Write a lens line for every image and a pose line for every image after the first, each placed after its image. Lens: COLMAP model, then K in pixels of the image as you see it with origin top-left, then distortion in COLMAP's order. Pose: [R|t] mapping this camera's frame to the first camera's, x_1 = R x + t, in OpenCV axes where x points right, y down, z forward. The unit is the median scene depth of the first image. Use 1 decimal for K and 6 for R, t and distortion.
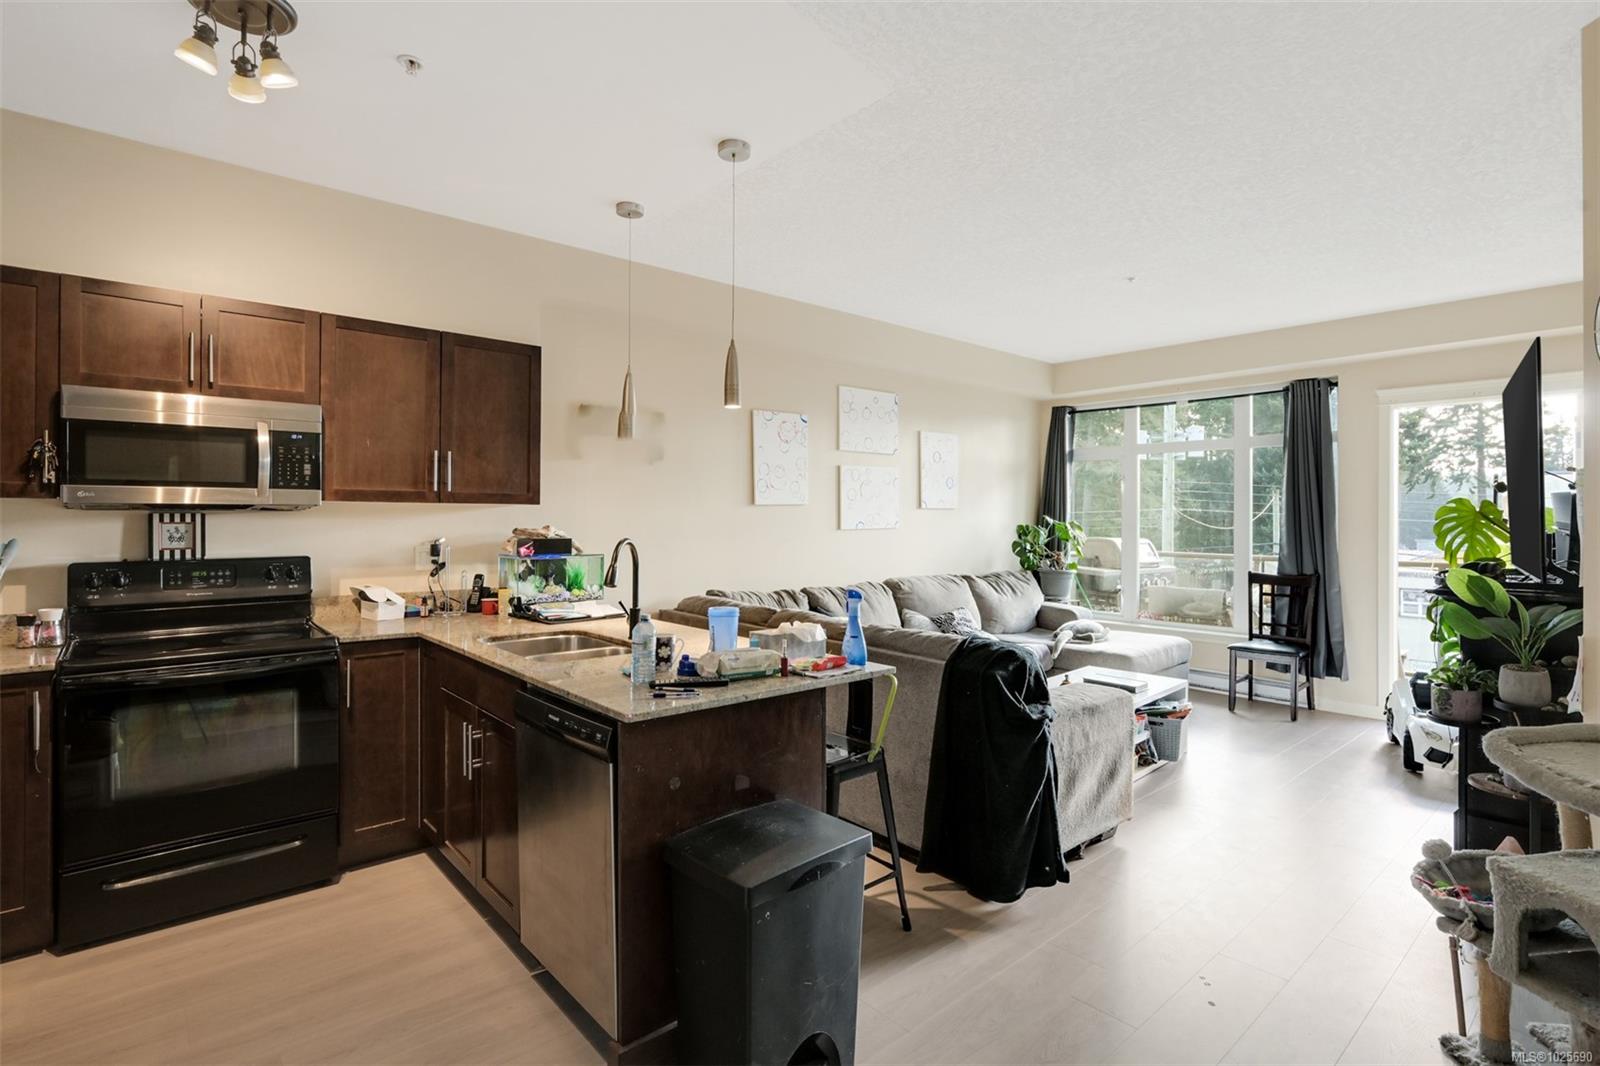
lens RADIAL K [[761.0, 0, 815.6], [0, 761.0, 513.7], [0, 0, 1]] dist [-0.004218, -0.000850]
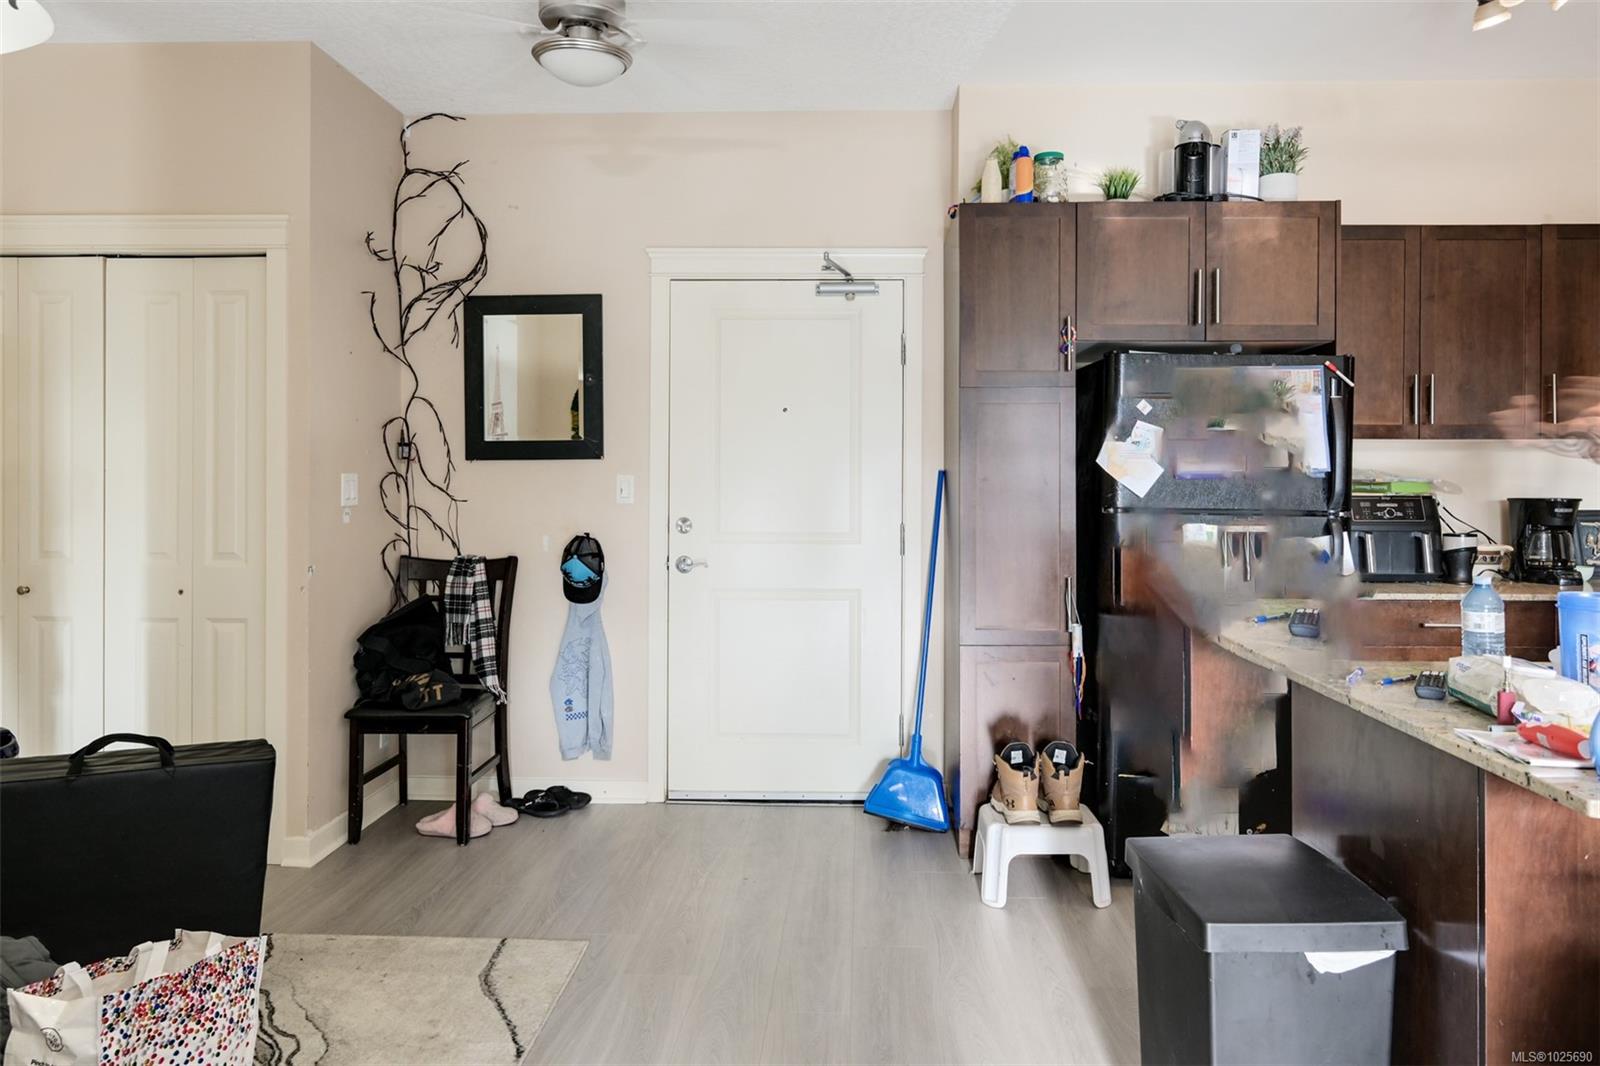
lens RADIAL K [[1022.4, 0, 816.5], [0, 1022.4, 491.8], [0, 0, 1]] dist [-0.012218, -0.000479]
pose [[-0.695015, 0.001401, -0.718994, 0.322529], [0.000353, 0.999999, 0.001607, 0.023002], [0.718996, 0.000863, -0.695014, 0.485074]]
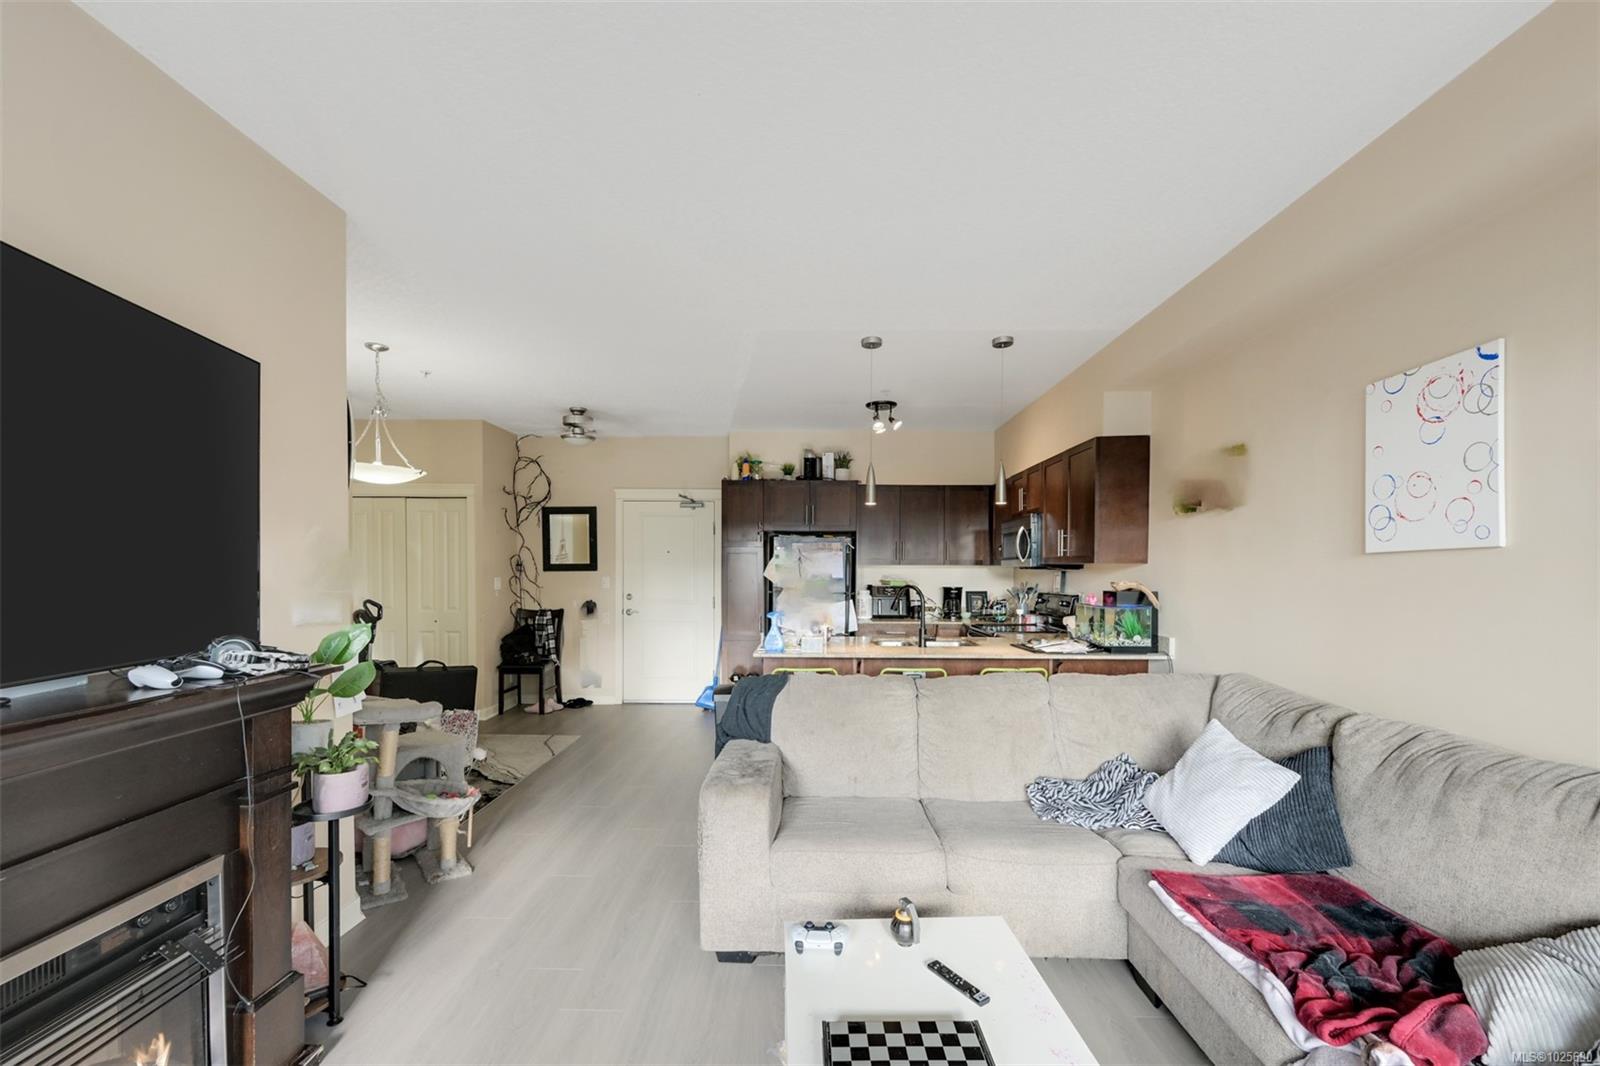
lens RADIAL K [[636.9, 0, 795.0], [0, 636.9, 586.9], [0, 0, 1]] dist [-0.000928, 0.001029]
pose [[-0.678412, 0.014860, -0.734531, 0.528031], [-0.000861, 0.999779, 0.021021, 0.003846], [0.734681, 0.014894, -0.678249, 0.954783]]
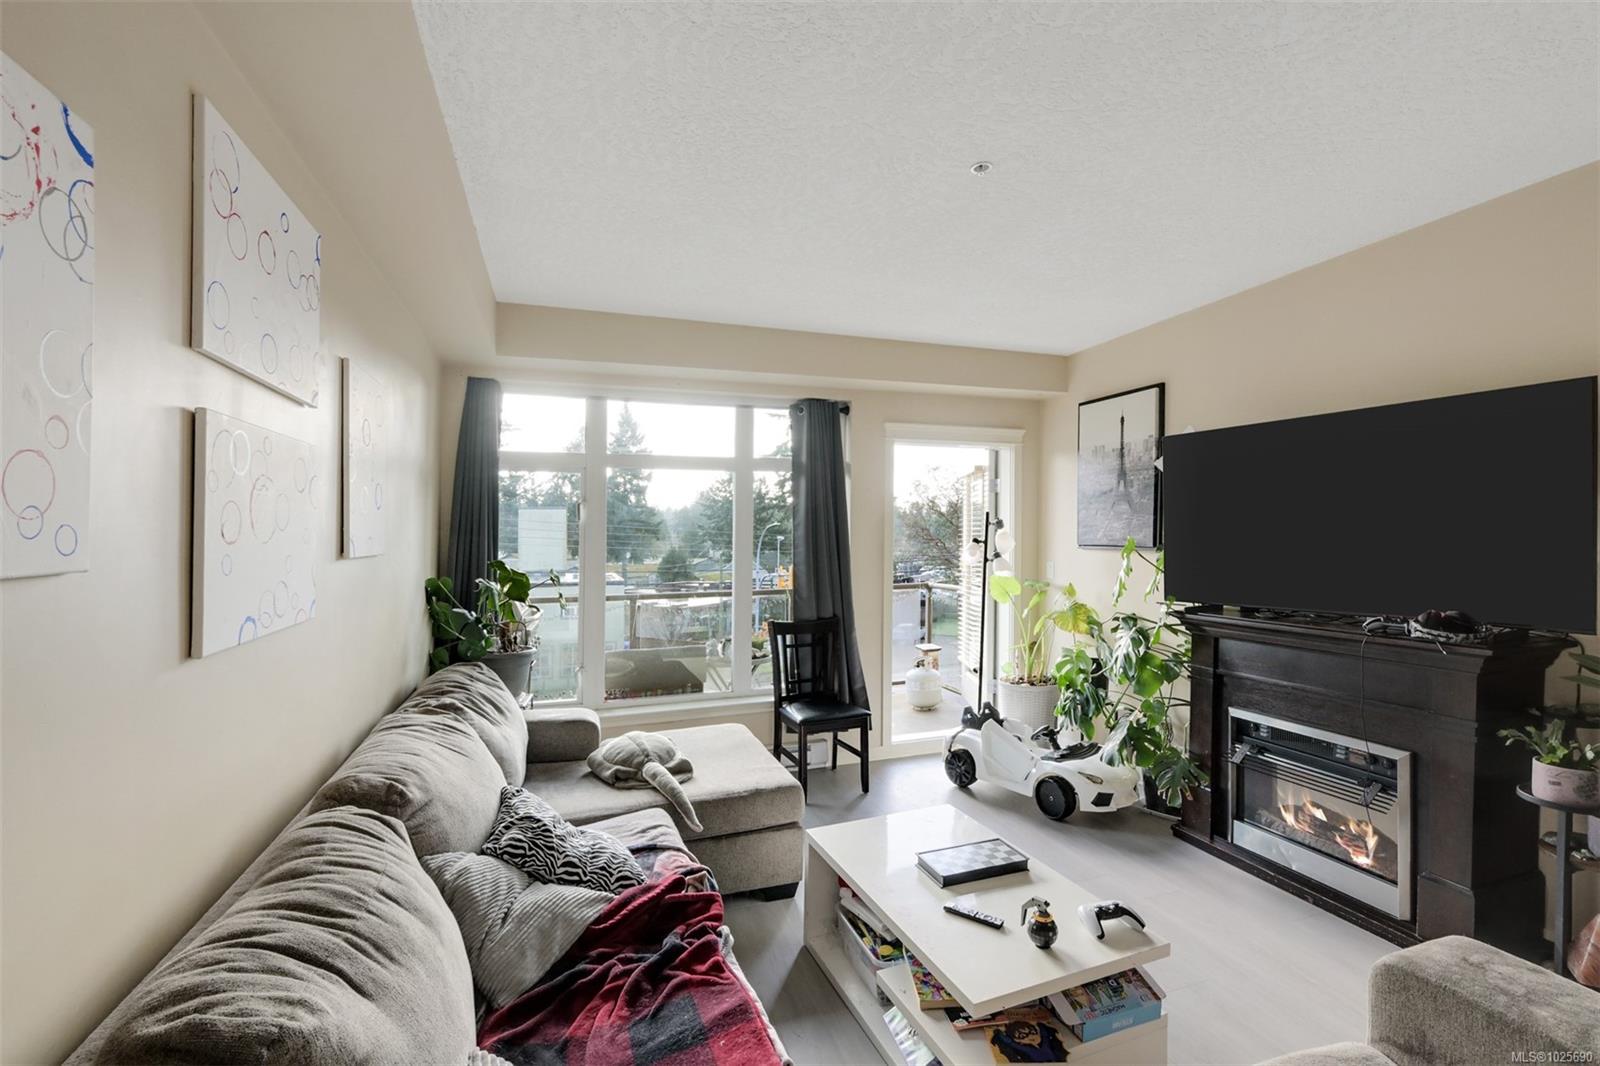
lens RADIAL K [[670.4, 0, 761.9], [0, 670.4, 537.1], [0, 0, 1]] dist [-0.000666, -0.000026]
pose [[0.403769, -0.009780, 0.914809, -0.105460], [0.009936, 0.999931, 0.006304, -0.021298], [-0.914807, 0.006544, 0.403838, 0.774174]]
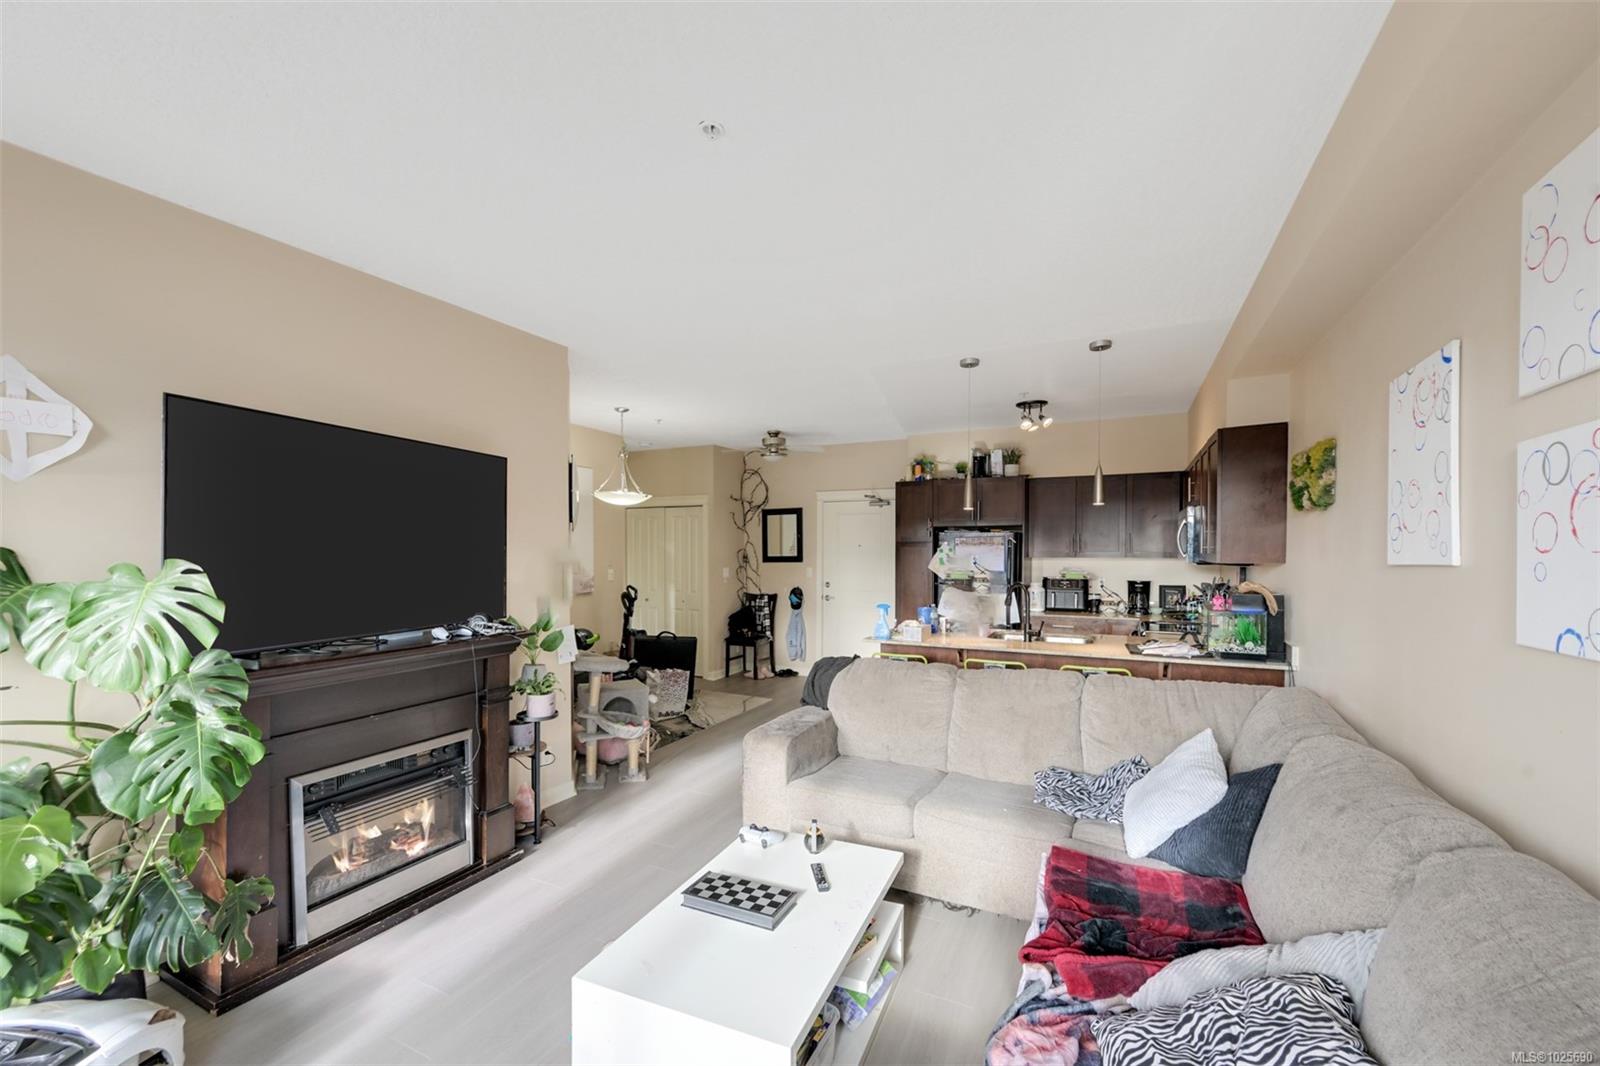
lens RADIAL K [[636.9, 0, 797.7], [0, 636.9, 564.0], [0, 0, 1]] dist [-0.000928, 0.001029]
pose [[-0.928161, 0.006727, -0.372119, 0.433707], [0.001421, 0.999893, 0.014531, -0.018113], [0.372177, 0.012958, -0.928071, 1.186116]]
